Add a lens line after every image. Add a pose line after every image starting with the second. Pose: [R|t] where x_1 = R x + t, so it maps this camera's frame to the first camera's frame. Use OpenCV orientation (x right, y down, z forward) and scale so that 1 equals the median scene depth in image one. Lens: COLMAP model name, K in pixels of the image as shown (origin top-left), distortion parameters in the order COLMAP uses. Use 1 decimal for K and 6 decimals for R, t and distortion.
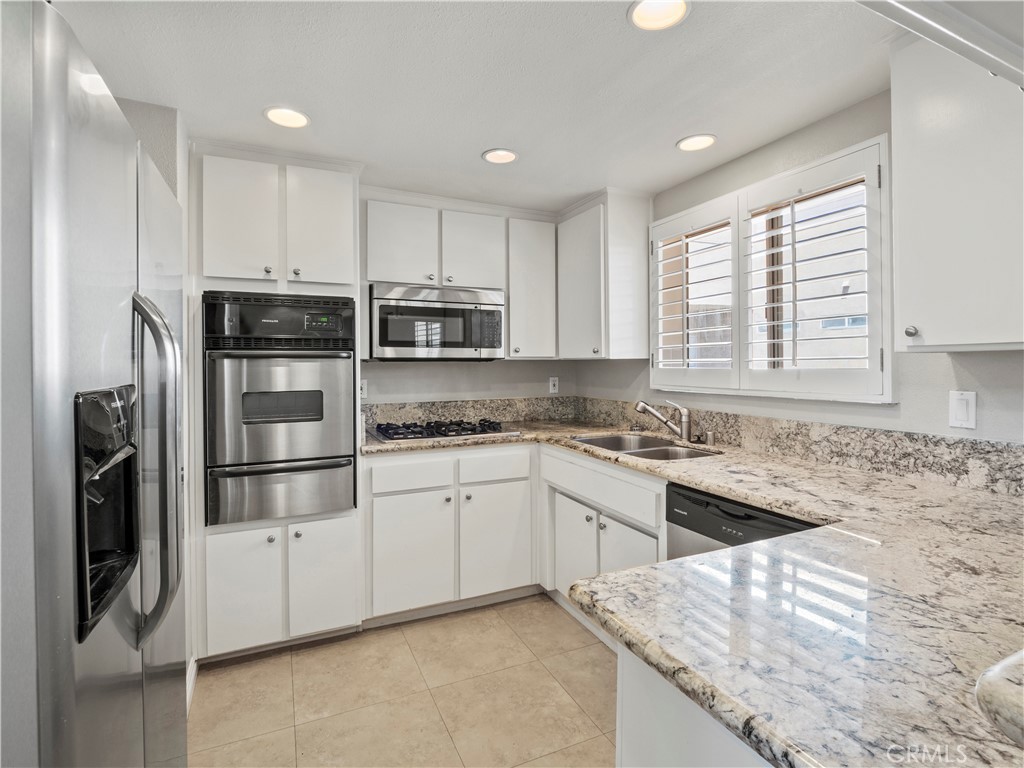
lens RADIAL K [[505.7, 0, 516.1], [0, 505.7, 370.6], [0, 0, 1]] dist [-0.003257, -0.017314]
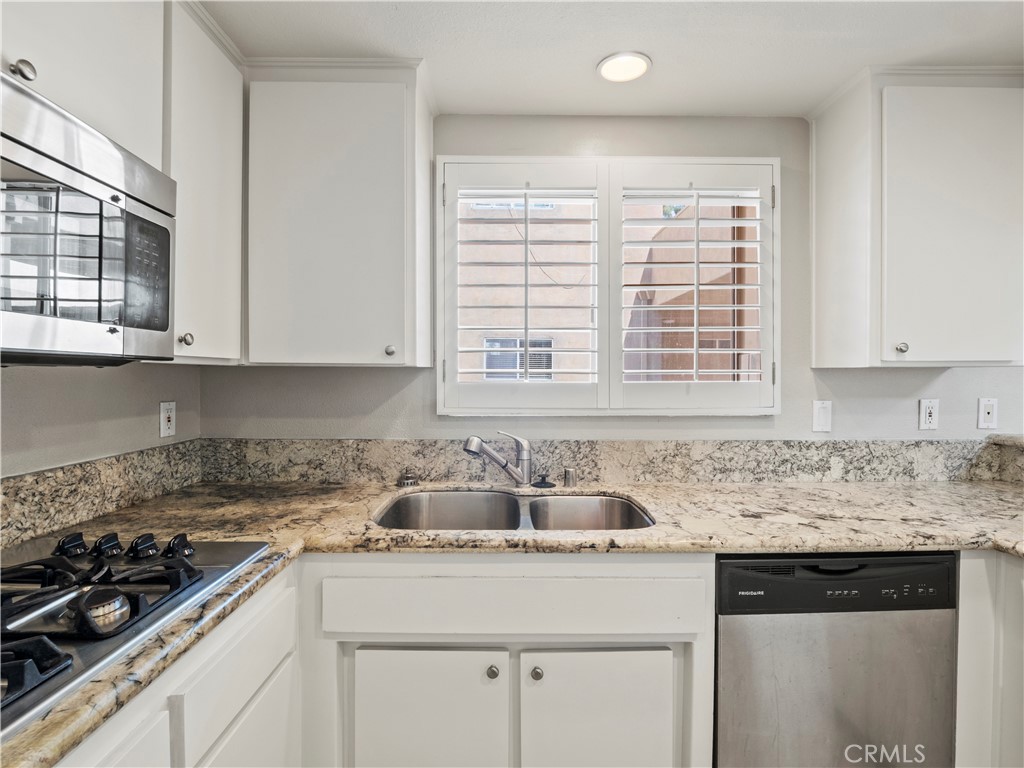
lens RADIAL K [[505.7, 0, 516.1], [0, 505.7, 370.6], [0, 0, 1]] dist [-0.003257, -0.017314]
pose [[0.410208, 0.014996, 0.911868, -0.370622], [0.006757, 0.999787, -0.019481, -0.008888], [-0.911967, 0.014153, 0.410020, 0.869851]]
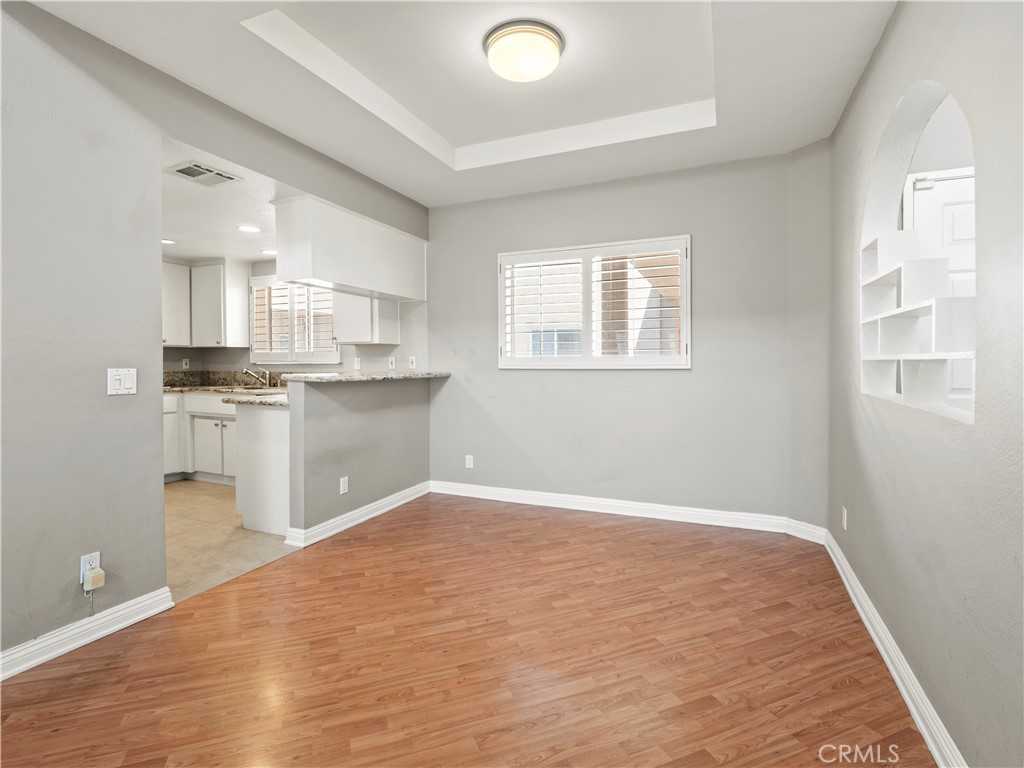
lens RADIAL K [[505.7, 0, 516.1], [0, 505.7, 370.6], [0, 0, 1]] dist [-0.003257, -0.017314]
pose [[0.747867, -0.004019, 0.663836, -0.340794], [0.004604, 0.999989, 0.000868, 0.091091], [-0.663833, 0.002407, 0.747877, -1.493893]]
